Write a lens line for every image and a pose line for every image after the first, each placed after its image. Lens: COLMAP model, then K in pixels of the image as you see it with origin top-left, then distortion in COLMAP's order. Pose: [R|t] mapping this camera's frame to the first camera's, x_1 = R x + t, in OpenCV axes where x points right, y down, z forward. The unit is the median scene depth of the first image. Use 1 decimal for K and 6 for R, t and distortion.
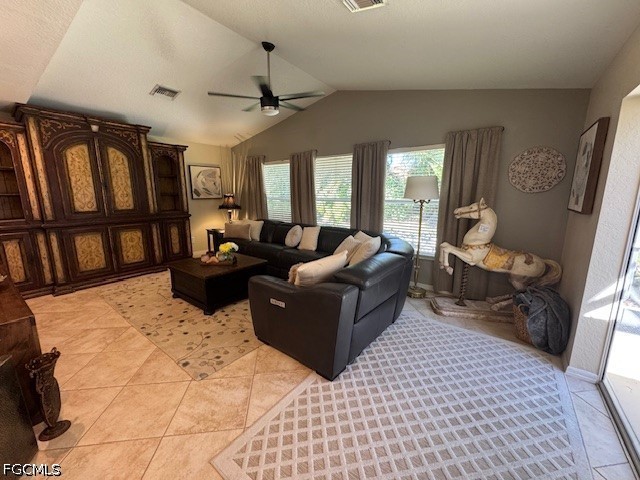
lens RADIAL K [[255.5, 0, 319.9], [0, 255.5, 240.2], [0, 0, 1]] dist [-0.004287, 0.000146]
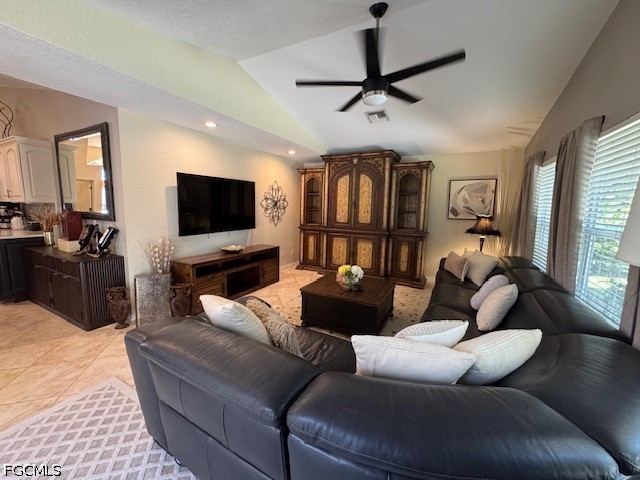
lens RADIAL K [[255.5, 0, 321.5], [0, 255.5, 237.6], [0, 0, 1]] dist [-0.004287, 0.000146]
pose [[0.153780, 0.121690, -0.980583, 0.333222], [-0.200832, 0.975523, 0.089567, -0.101076], [0.967480, 0.183159, 0.174455, 0.498399]]
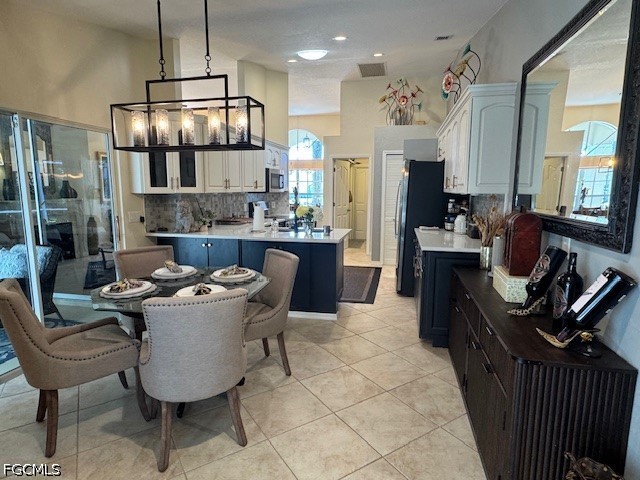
lens RADIAL K [[370.2, 0, 320.0], [0, 370.2, 242.8], [0, 0, 1]] dist [-0.001919, 0.000829]
pose [[-0.907026, 0.050275, -0.418062, -0.015178], [-0.086421, 0.949484, 0.301682, -0.056384], [0.412111, 0.309763, -0.856862, 0.261564]]
